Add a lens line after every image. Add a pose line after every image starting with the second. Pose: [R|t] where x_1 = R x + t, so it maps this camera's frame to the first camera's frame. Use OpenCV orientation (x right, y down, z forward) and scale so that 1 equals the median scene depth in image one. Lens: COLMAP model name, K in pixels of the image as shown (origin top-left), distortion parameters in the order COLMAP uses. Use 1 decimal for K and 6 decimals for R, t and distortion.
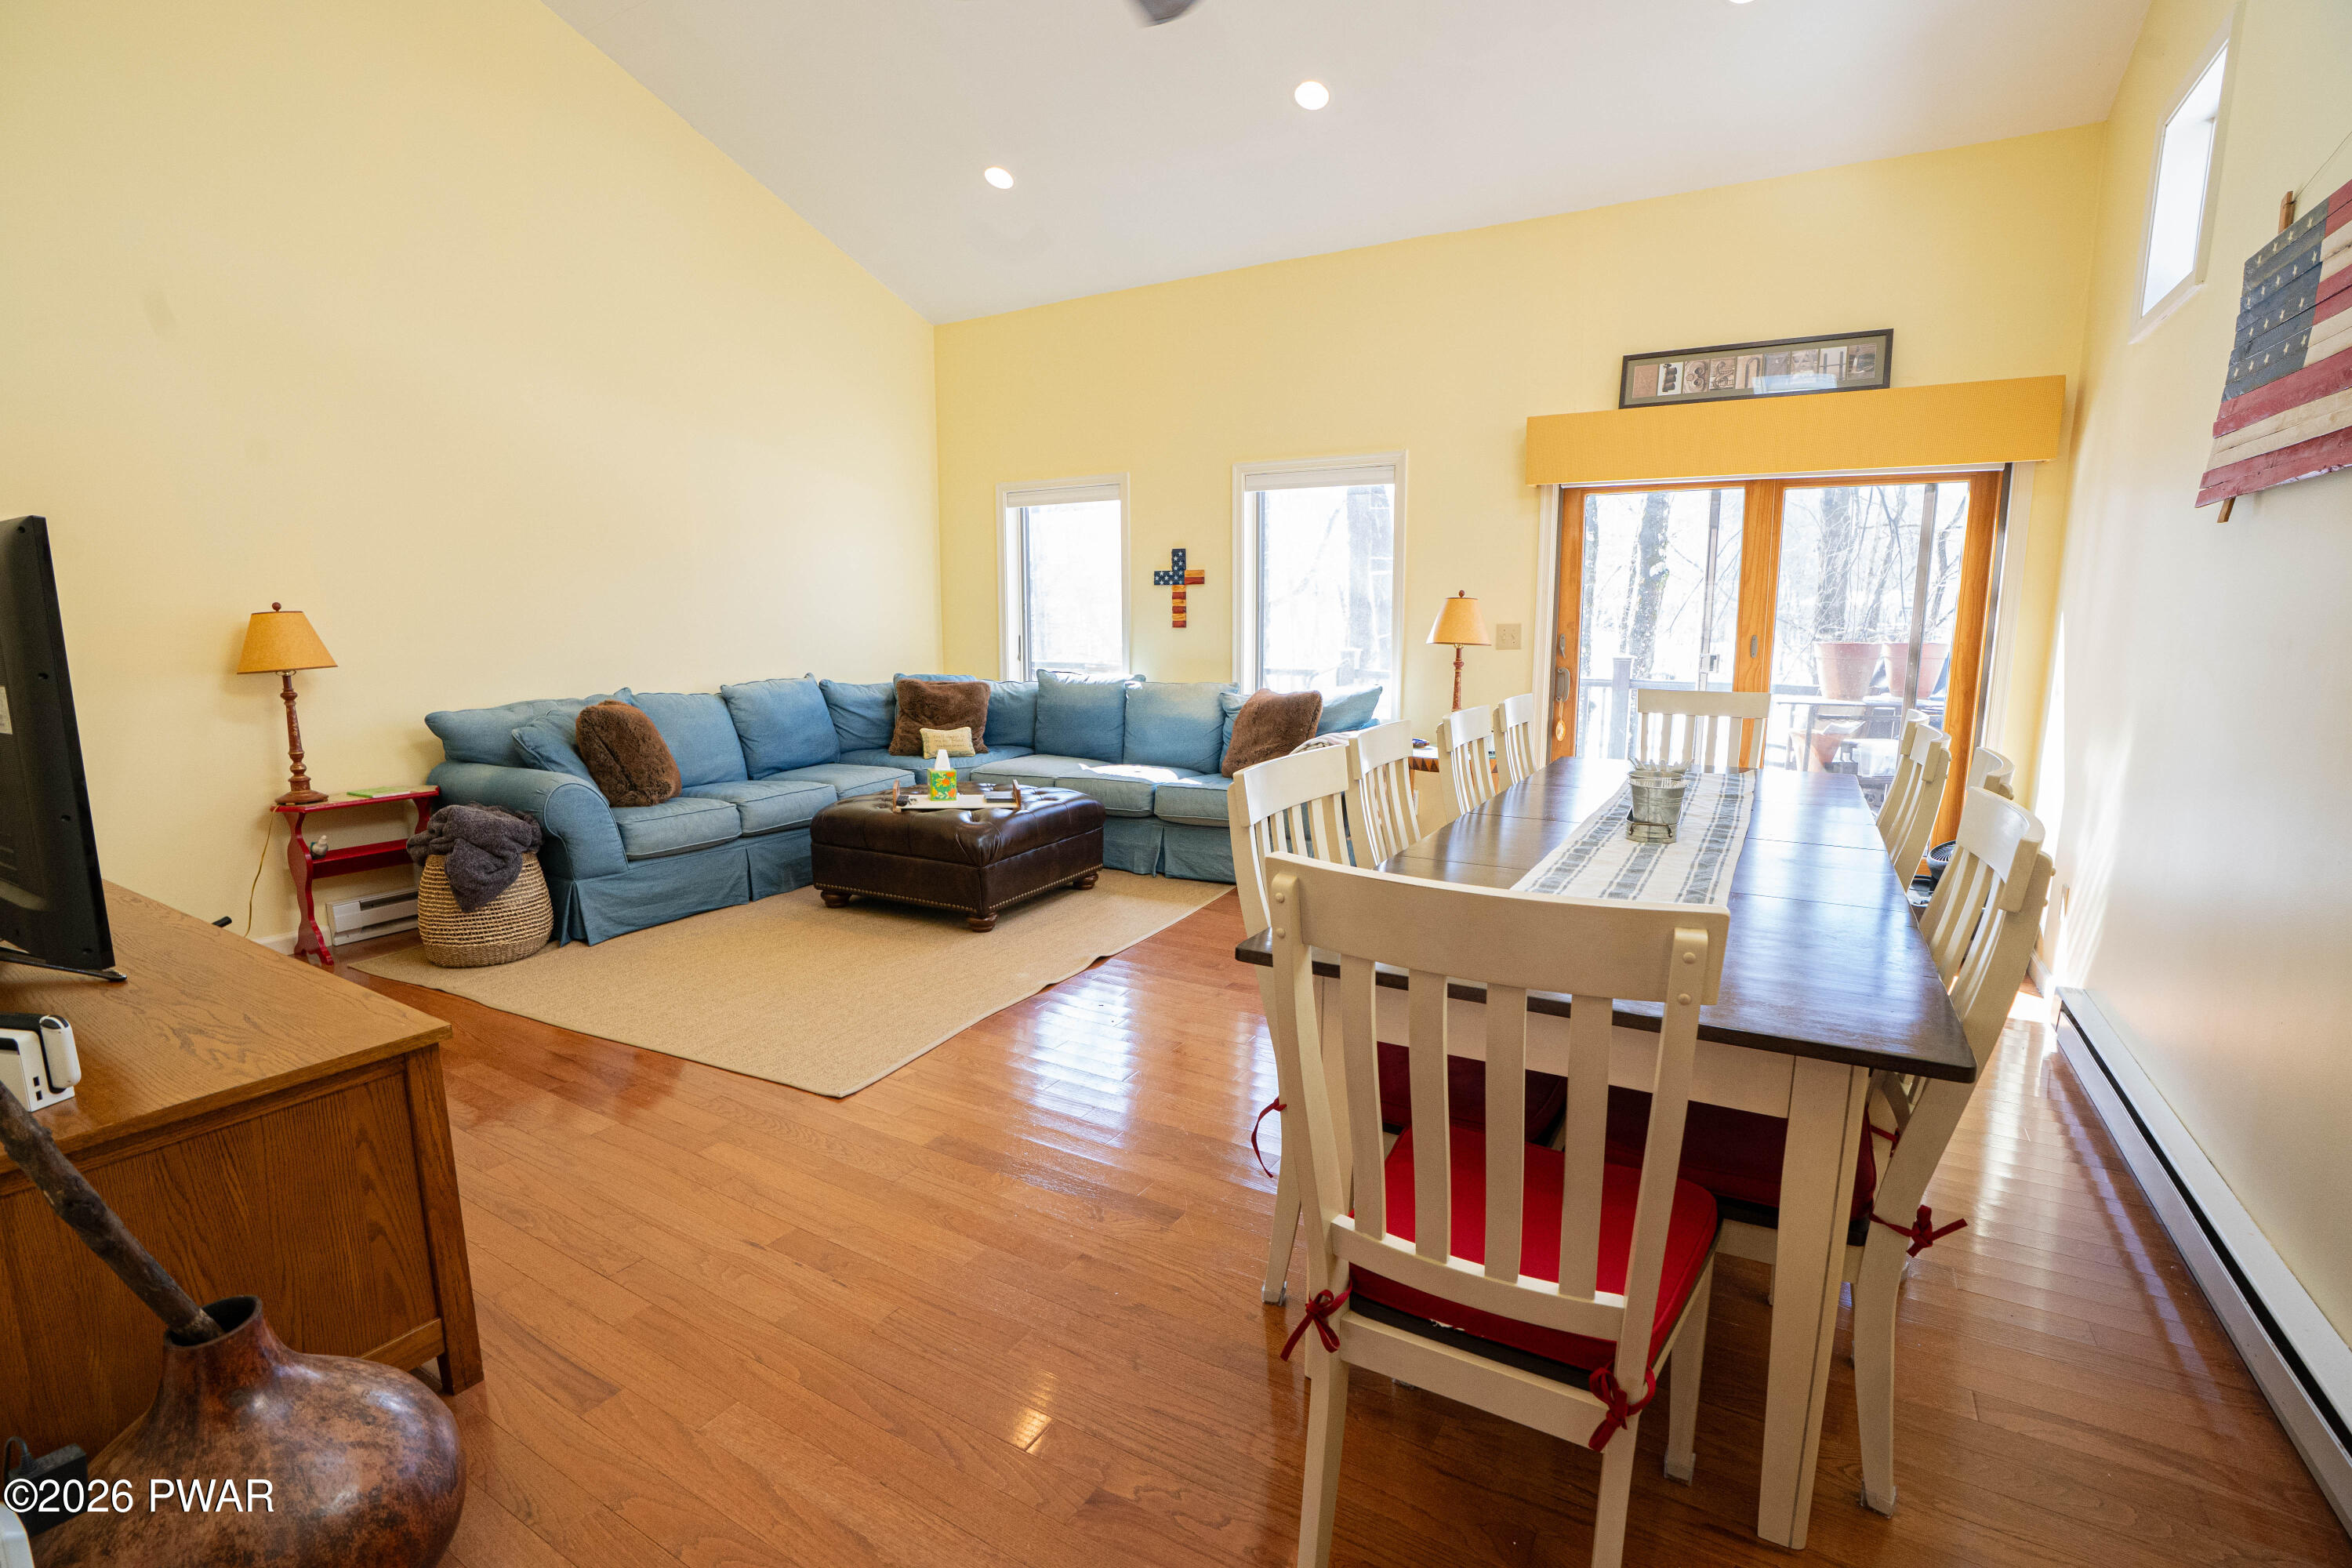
lens RADIAL K [[1079.0, 0, 1171.7], [0, 1079.0, 791.0], [0, 0, 1]] dist [-0.084089, 0.037292]
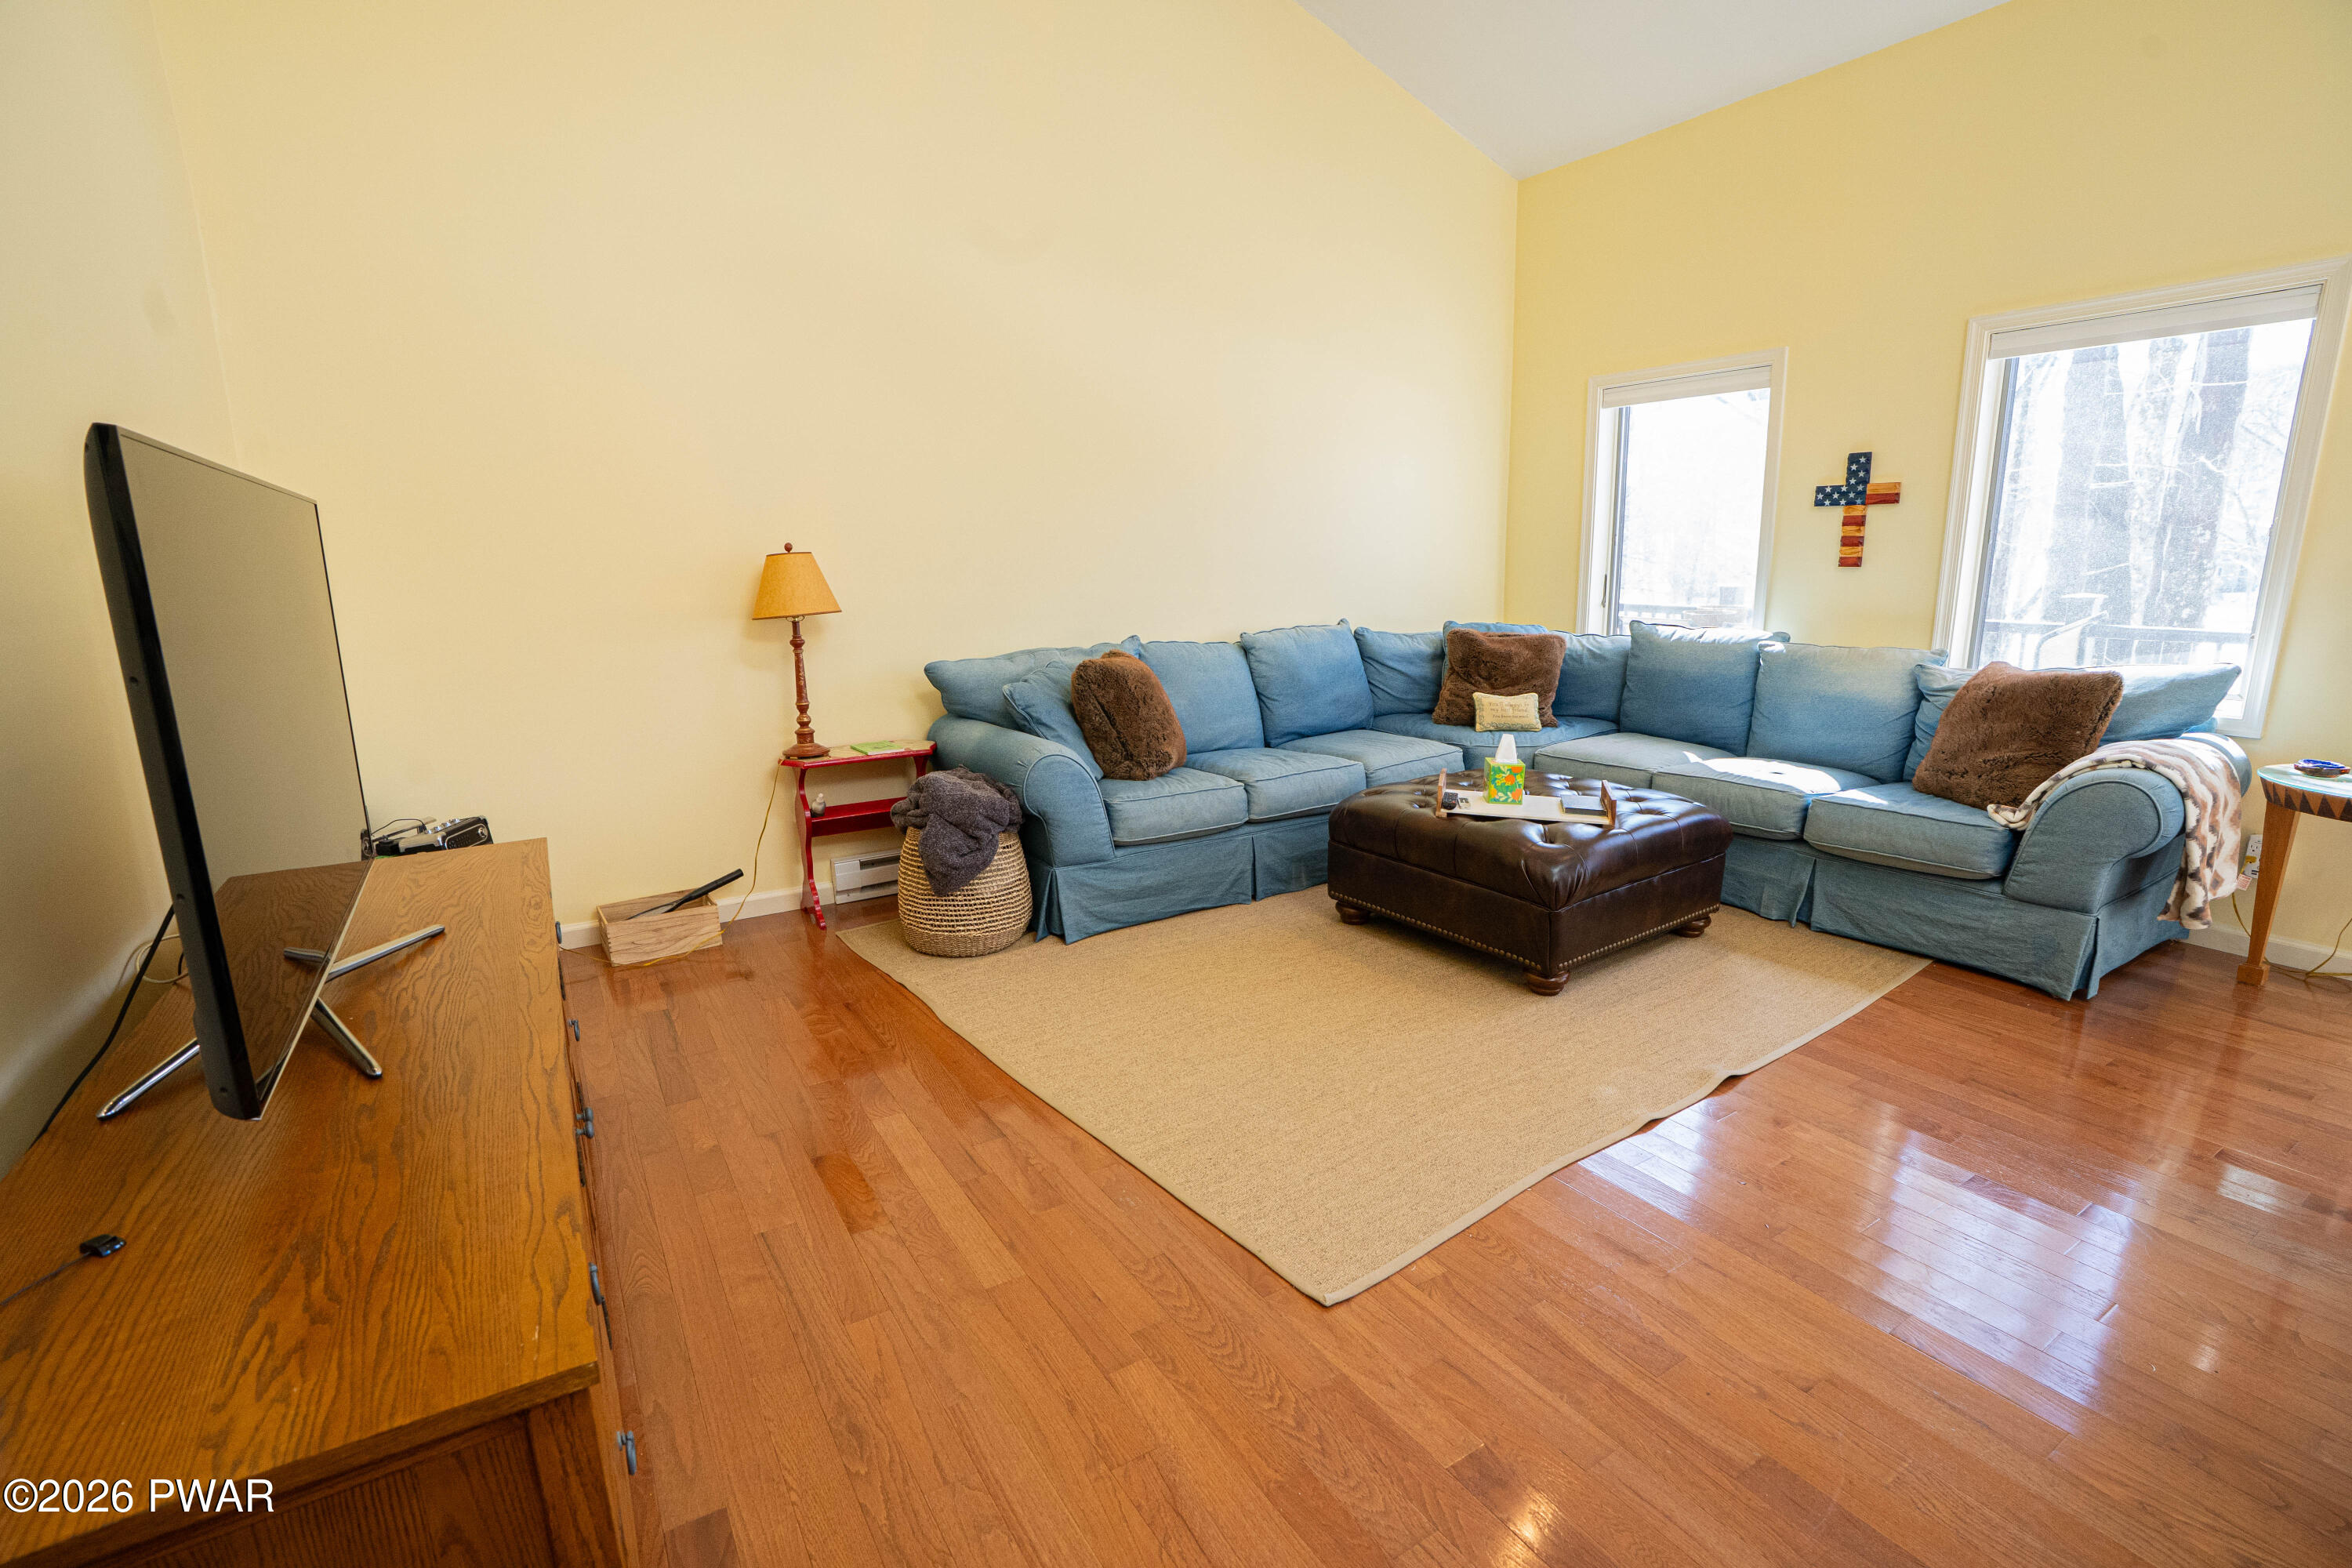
lens RADIAL K [[1079.0, 0, 1171.7], [0, 1079.0, 791.0], [0, 0, 1]] dist [-0.084089, 0.037292]
pose [[0.883392, 0.087279, -0.460436, -0.073128], [-0.057781, 0.995293, 0.077806, -0.042452], [0.465060, -0.042129, 0.884276, 0.233073]]
